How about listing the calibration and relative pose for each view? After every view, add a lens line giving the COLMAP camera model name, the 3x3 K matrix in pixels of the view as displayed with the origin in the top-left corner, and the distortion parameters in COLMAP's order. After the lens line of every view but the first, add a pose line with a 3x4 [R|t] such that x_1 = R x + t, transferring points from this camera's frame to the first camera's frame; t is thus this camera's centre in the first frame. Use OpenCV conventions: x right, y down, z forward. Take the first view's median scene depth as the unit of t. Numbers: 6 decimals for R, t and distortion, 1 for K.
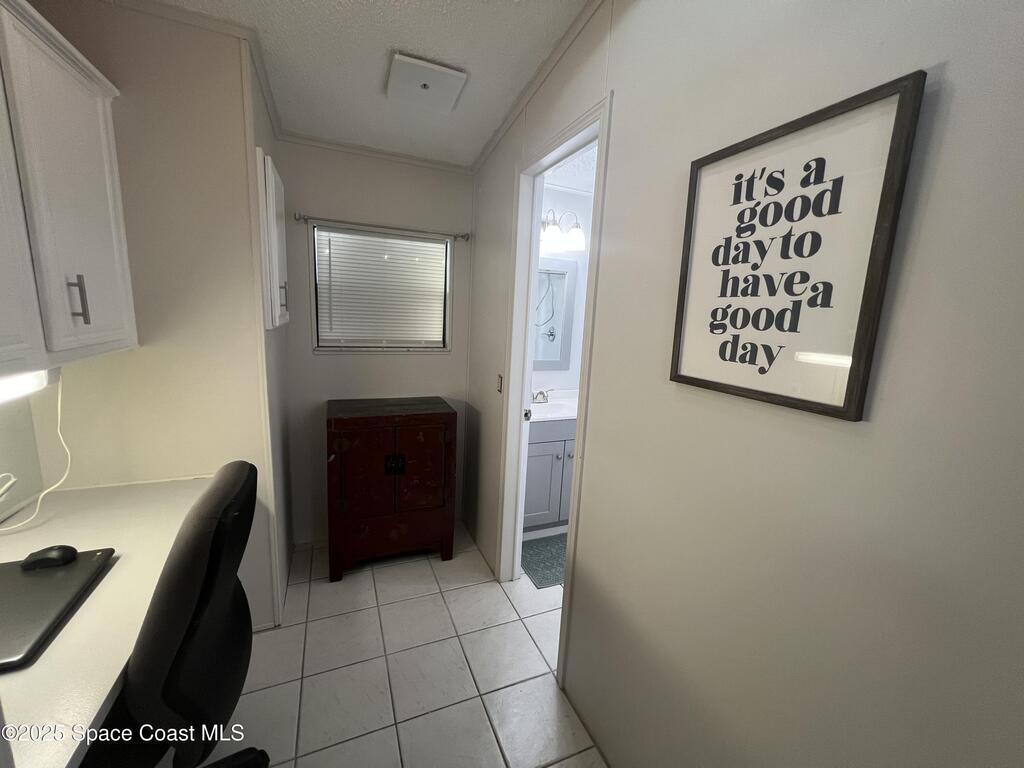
lens RADIAL K [[409.7, 0, 509.3], [0, 409.7, 384.5], [0, 0, 1]] dist [-0.001085, 0.000461]
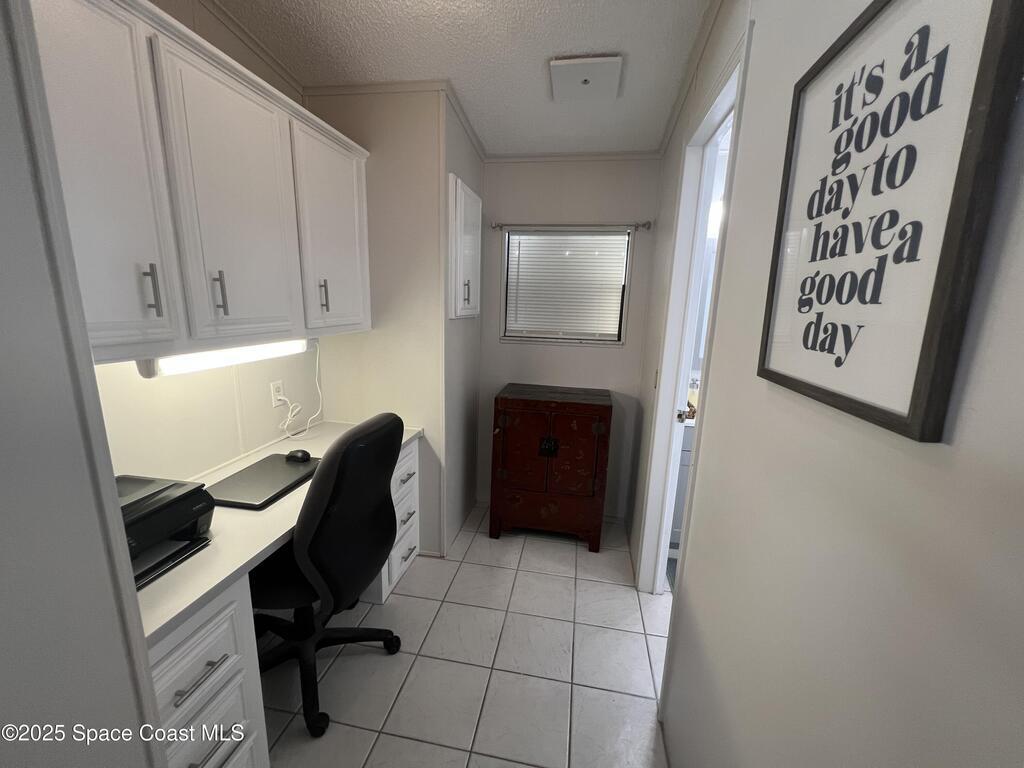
lens RADIAL K [[409.7, 0, 513.6], [0, 409.7, 384.4], [0, 0, 1]] dist [-0.001085, 0.000461]
pose [[0.838023, 0.086381, -0.538755, 0.277787], [-0.086412, 0.995939, 0.025271, 0.017932], [0.538750, 0.025377, 0.842084, 0.060733]]
